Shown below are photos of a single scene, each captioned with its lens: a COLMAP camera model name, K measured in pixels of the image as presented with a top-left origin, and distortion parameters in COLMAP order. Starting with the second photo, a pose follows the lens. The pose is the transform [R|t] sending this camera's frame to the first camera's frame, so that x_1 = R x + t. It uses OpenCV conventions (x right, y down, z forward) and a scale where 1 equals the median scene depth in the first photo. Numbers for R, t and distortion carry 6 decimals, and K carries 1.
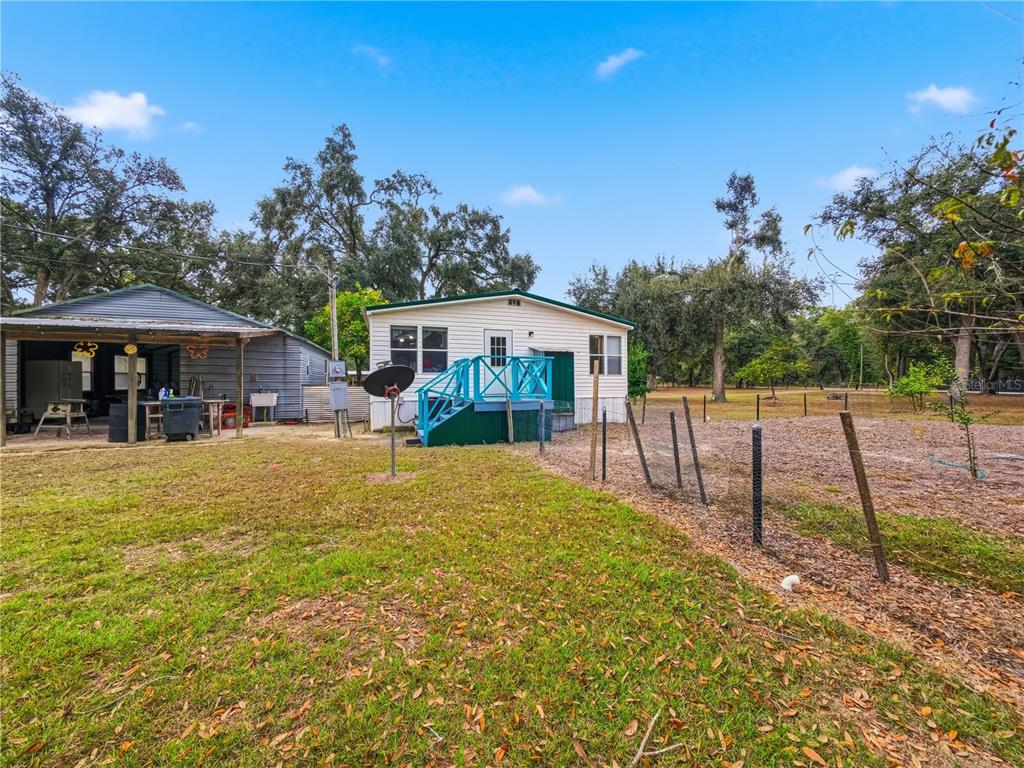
lens RADIAL K [[363.4, 0, 511.5], [0, 363.4, 381.1], [0, 0, 1]] dist [-0.001049, 0.000202]
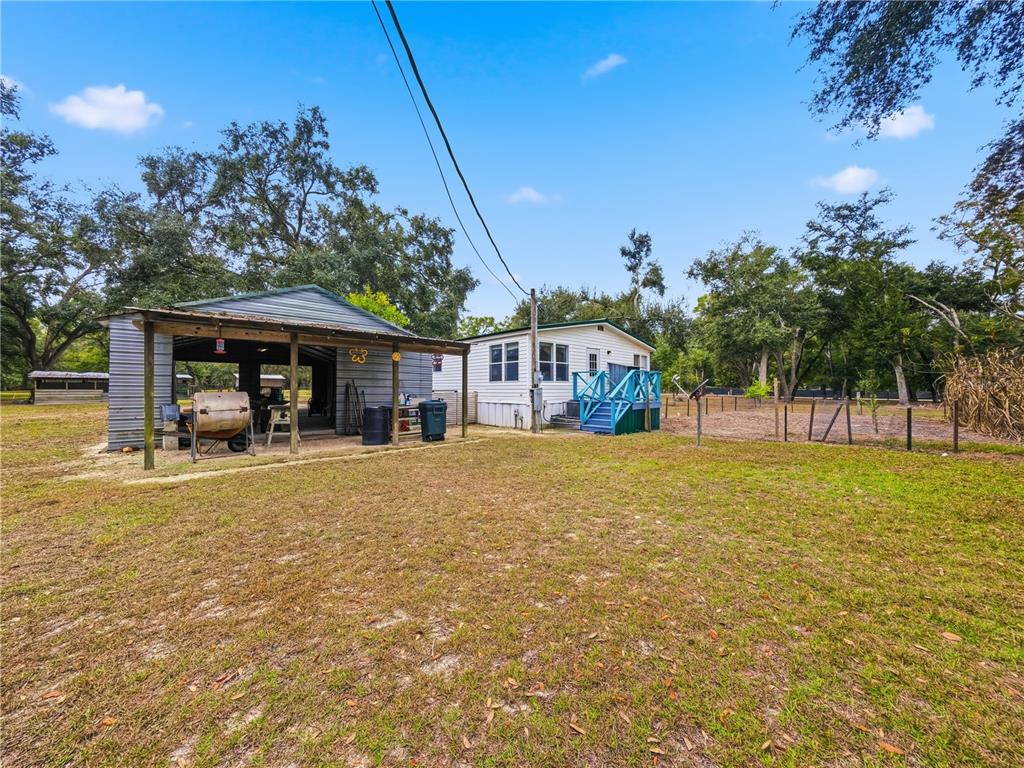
lens RADIAL K [[363.4, 0, 512.2], [0, 363.4, 386.3], [0, 0, 1]] dist [-0.001049, 0.000202]
pose [[0.919818, 0.006896, 0.392286, -0.346939], [-0.005537, 0.999974, -0.004595, 0.000744], [-0.392307, 0.002055, 0.919832, -0.034930]]
